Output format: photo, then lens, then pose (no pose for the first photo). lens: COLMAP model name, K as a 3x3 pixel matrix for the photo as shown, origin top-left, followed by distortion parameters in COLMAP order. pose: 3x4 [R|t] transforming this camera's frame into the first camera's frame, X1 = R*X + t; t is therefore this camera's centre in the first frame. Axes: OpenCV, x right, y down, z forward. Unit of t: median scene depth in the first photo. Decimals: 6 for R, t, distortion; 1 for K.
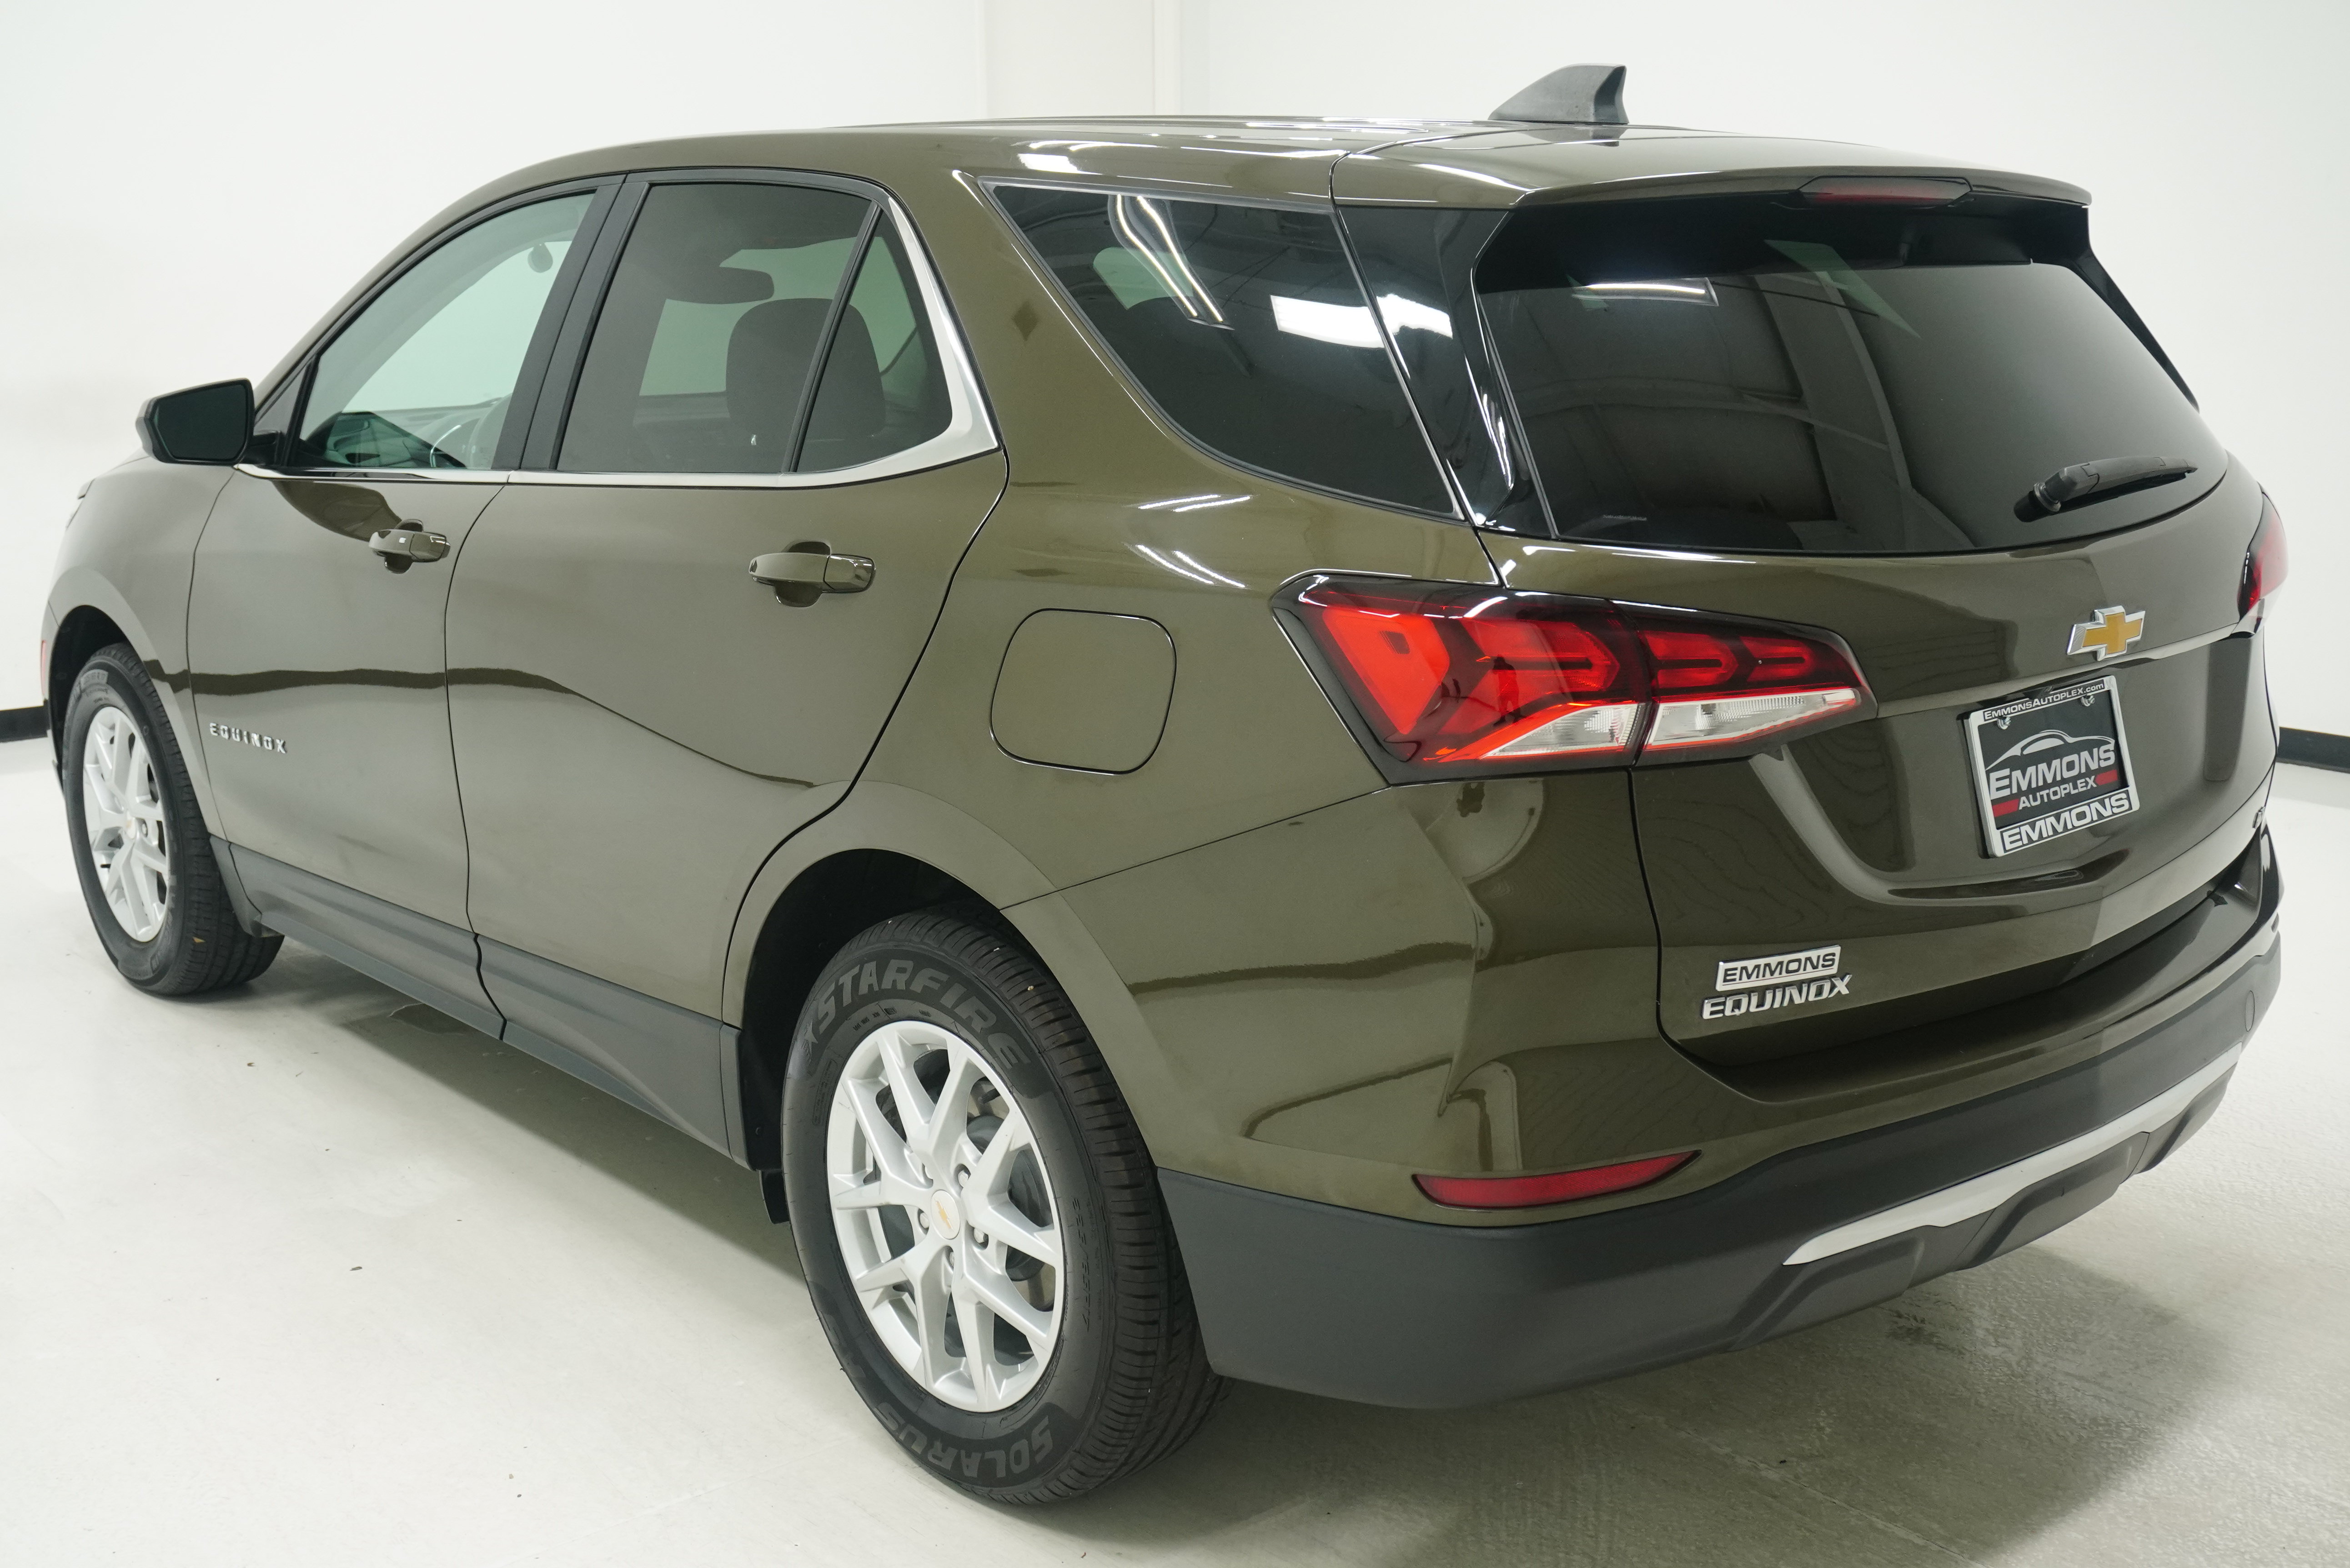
lens RADIAL K [[2415.9, 0, 1175.0], [0, 2415.9, 784.0], [0, 0, 1]] dist [-0.020640, -0.015709]
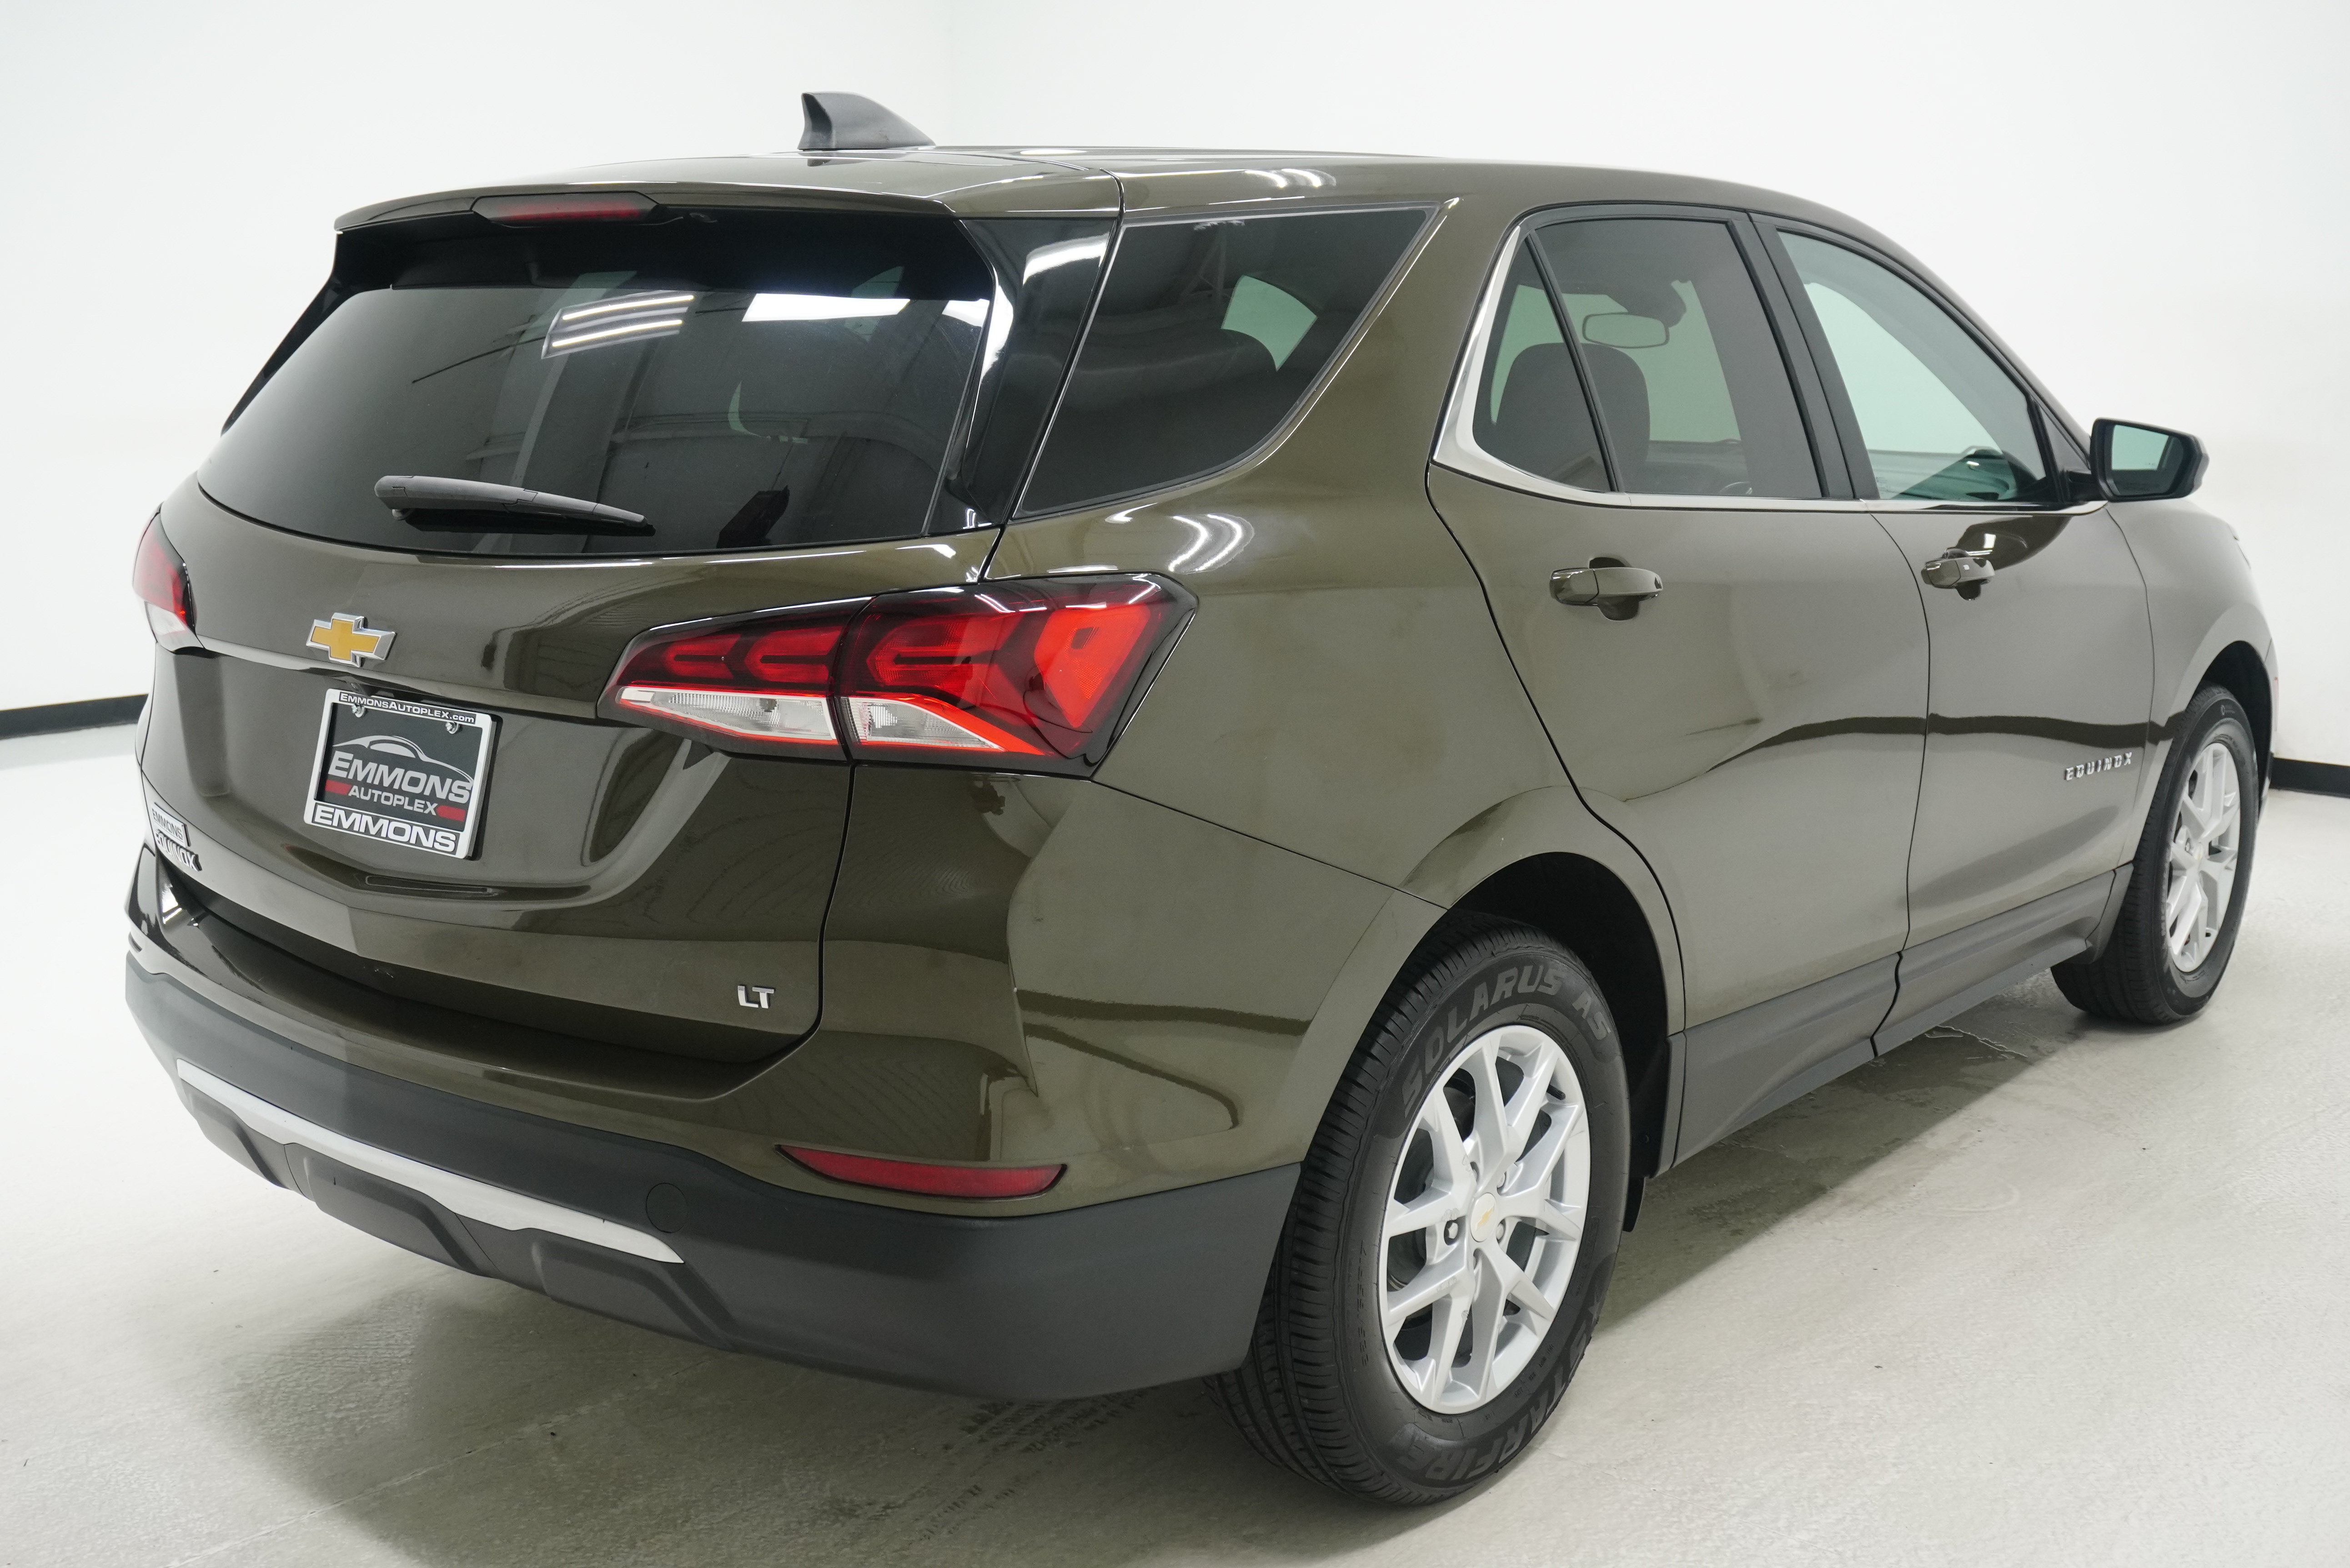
lens RADIAL K [[2395.7, 0, 1175.0], [0, 2395.7, 784.0], [0, 0, 1]] dist [0.015469, 0.011437]
pose [[0.177889, 0.199289, -0.963659, 1.407247], [-0.229494, 0.960677, 0.156308, -0.237365], [0.956916, 0.193348, 0.216630, 1.111109]]
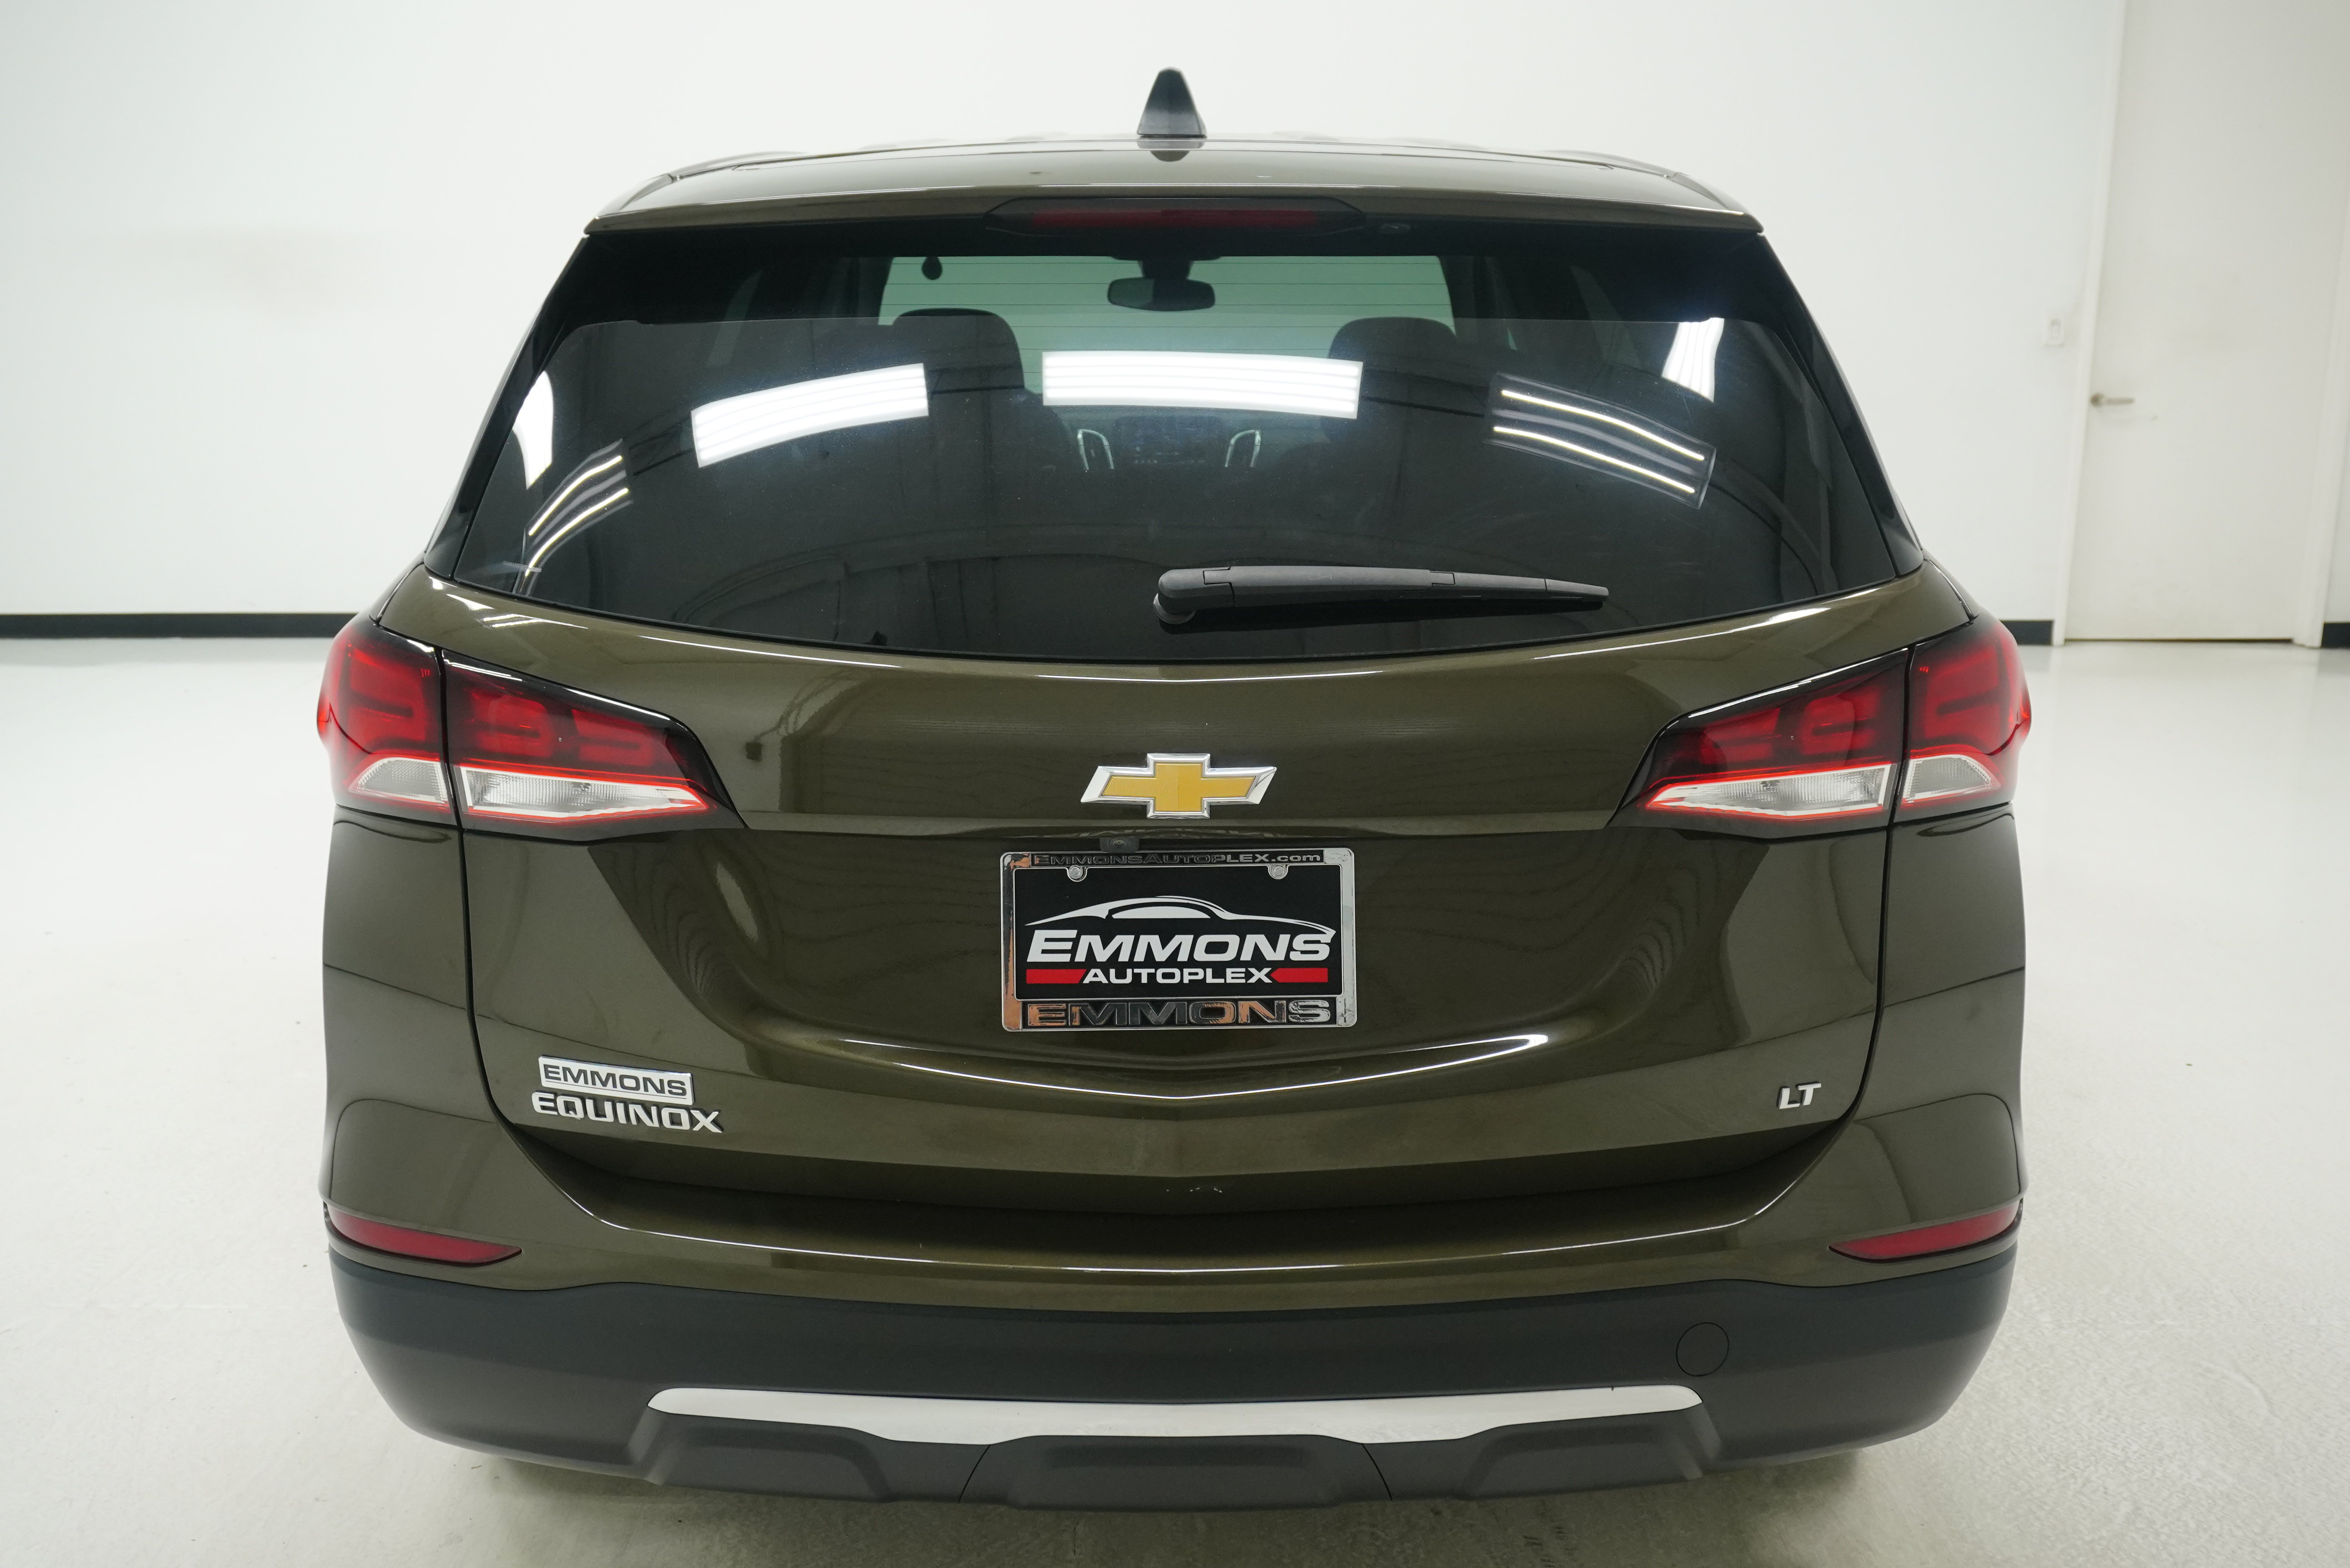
lens RADIAL K [[2190.7, 0, 1175.0], [0, 2190.7, 784.0], [0, 0, 1]] dist [-0.009878, -0.000362]
pose [[0.764773, 0.165959, -0.622559, 0.818063], [-0.151336, 0.985494, 0.076803, -0.116071], [0.626274, 0.035479, 0.778795, 0.440909]]
